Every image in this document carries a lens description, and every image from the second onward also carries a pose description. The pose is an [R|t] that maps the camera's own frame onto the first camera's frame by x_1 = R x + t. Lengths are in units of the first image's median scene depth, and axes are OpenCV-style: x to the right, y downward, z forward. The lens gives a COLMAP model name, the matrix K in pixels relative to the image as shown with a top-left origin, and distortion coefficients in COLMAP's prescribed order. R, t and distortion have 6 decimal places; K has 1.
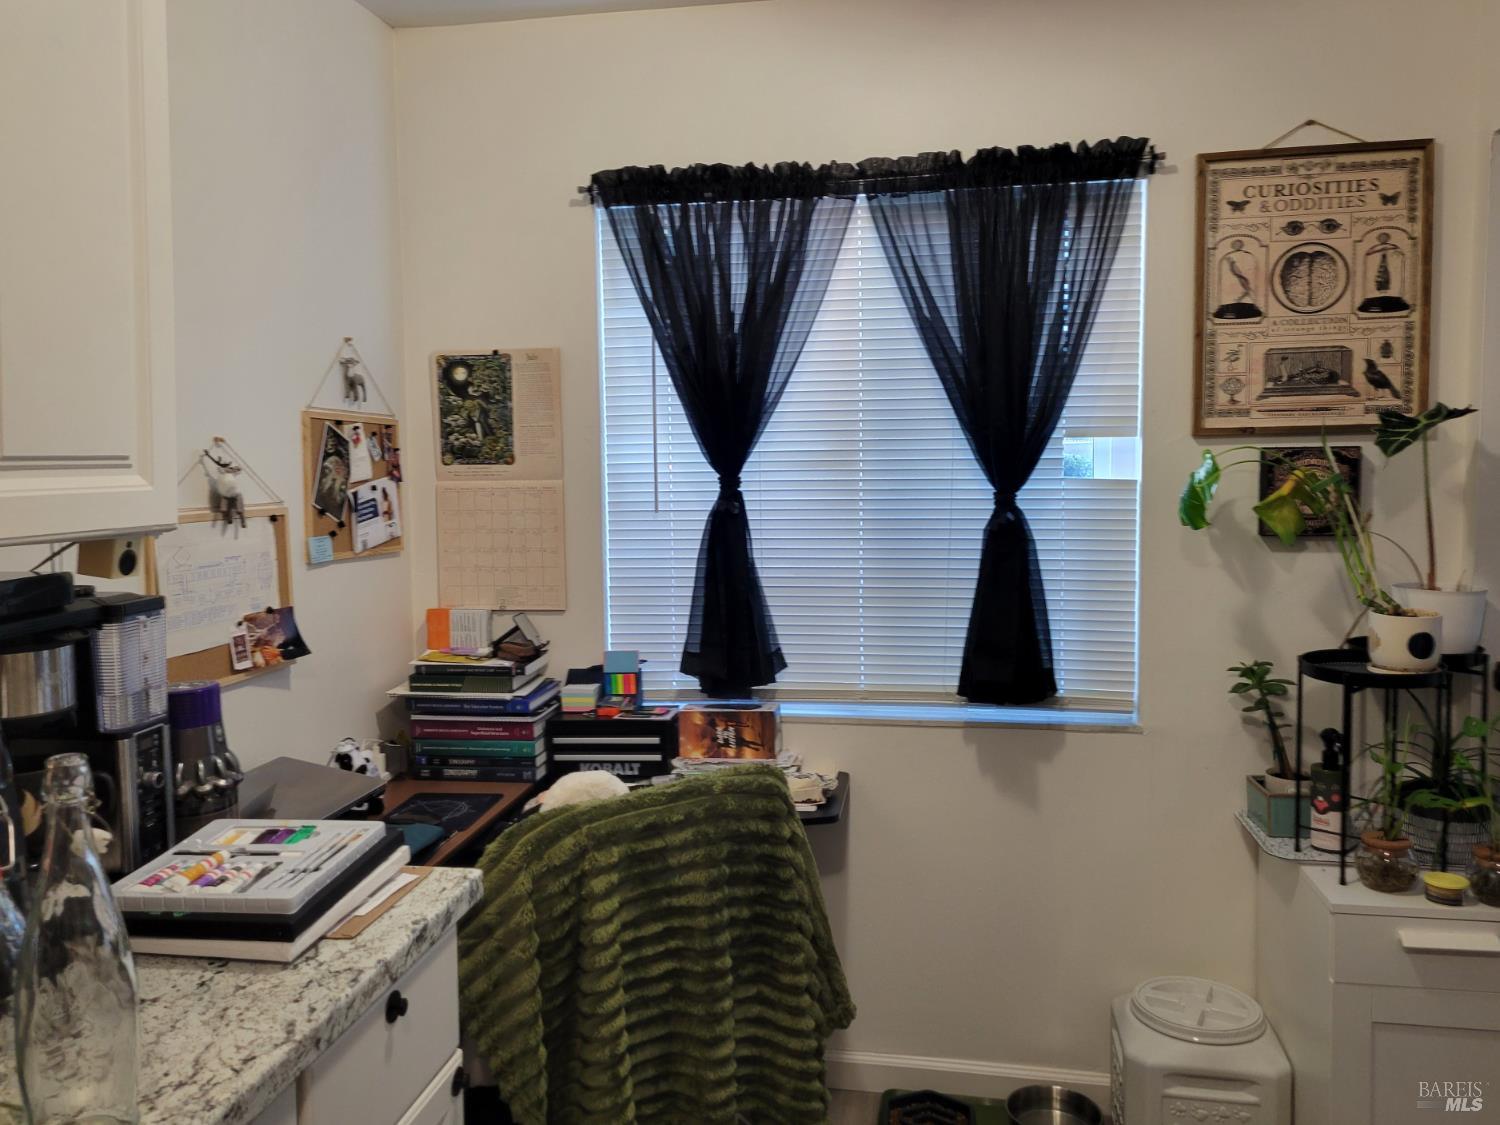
lens RADIAL K [[1147.1, 0, 752.3], [0, 1147.1, 558.4], [0, 0, 1]] dist [0.040823, -0.010467]
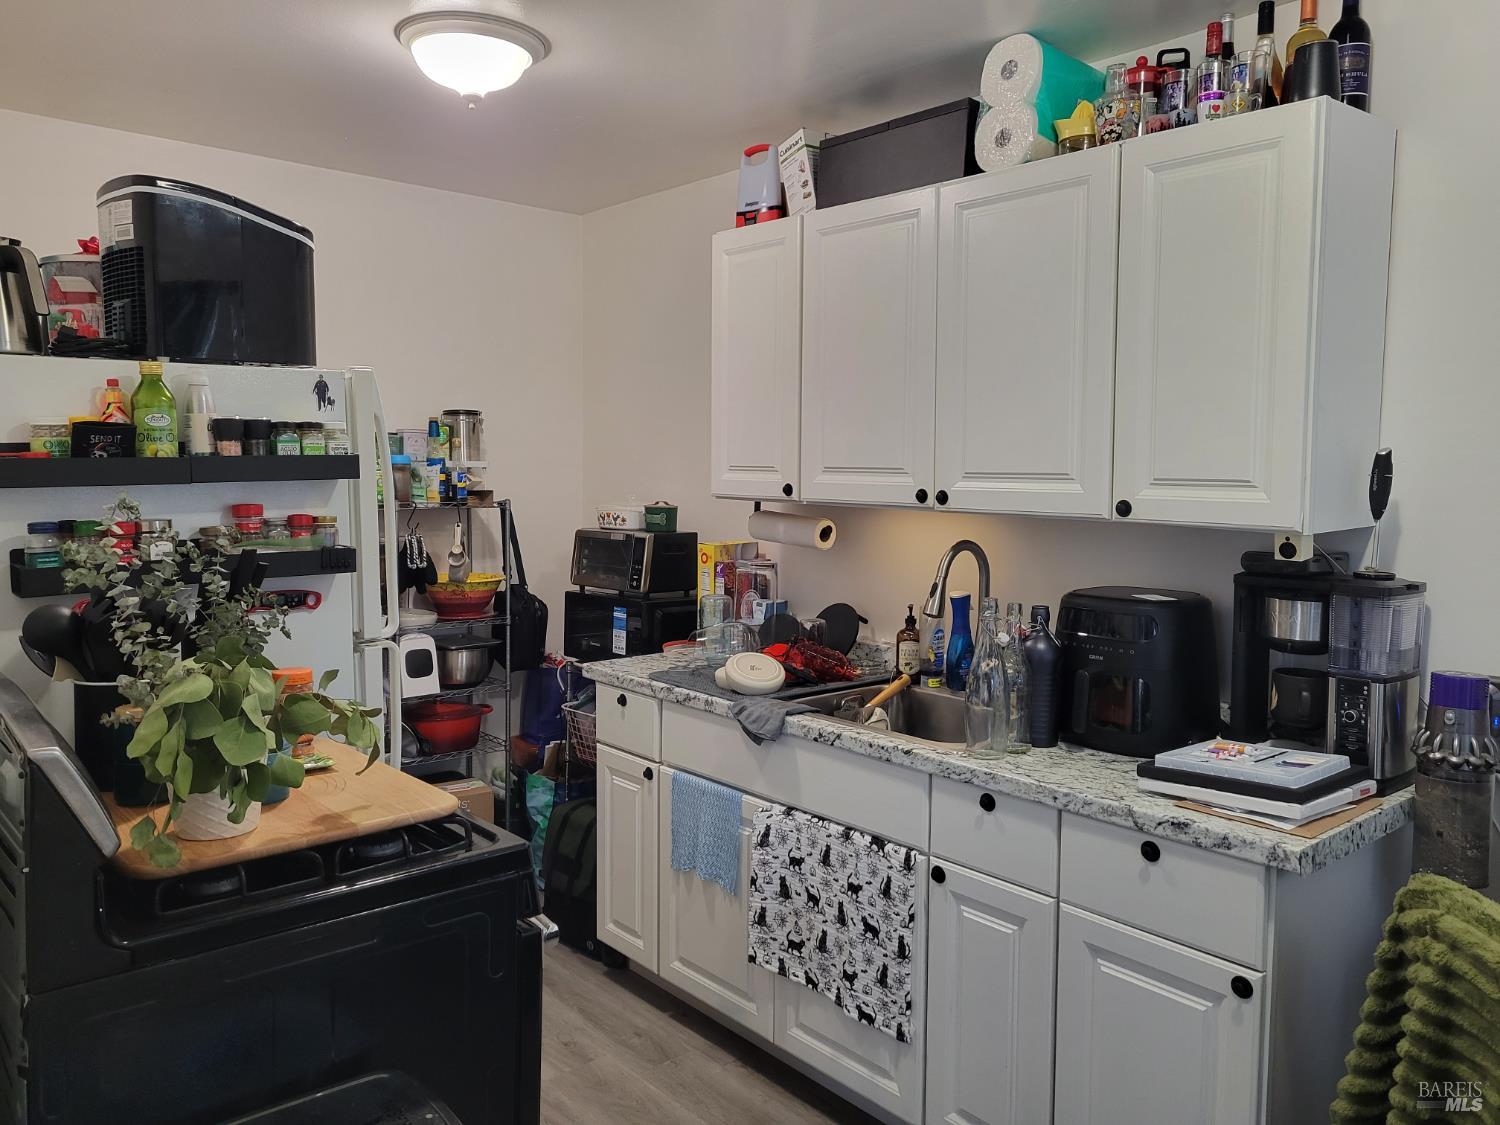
lens RADIAL K [[1147.1, 0, 749.7], [0, 1147.1, 561.9], [0, 0, 1]] dist [0.040823, -0.010467]
pose [[-0.633406, 0.072601, -0.770406, 1.076467], [-0.072319, 0.985678, 0.152347, -0.161020], [0.770433, 0.152212, -0.619084, 1.390787]]
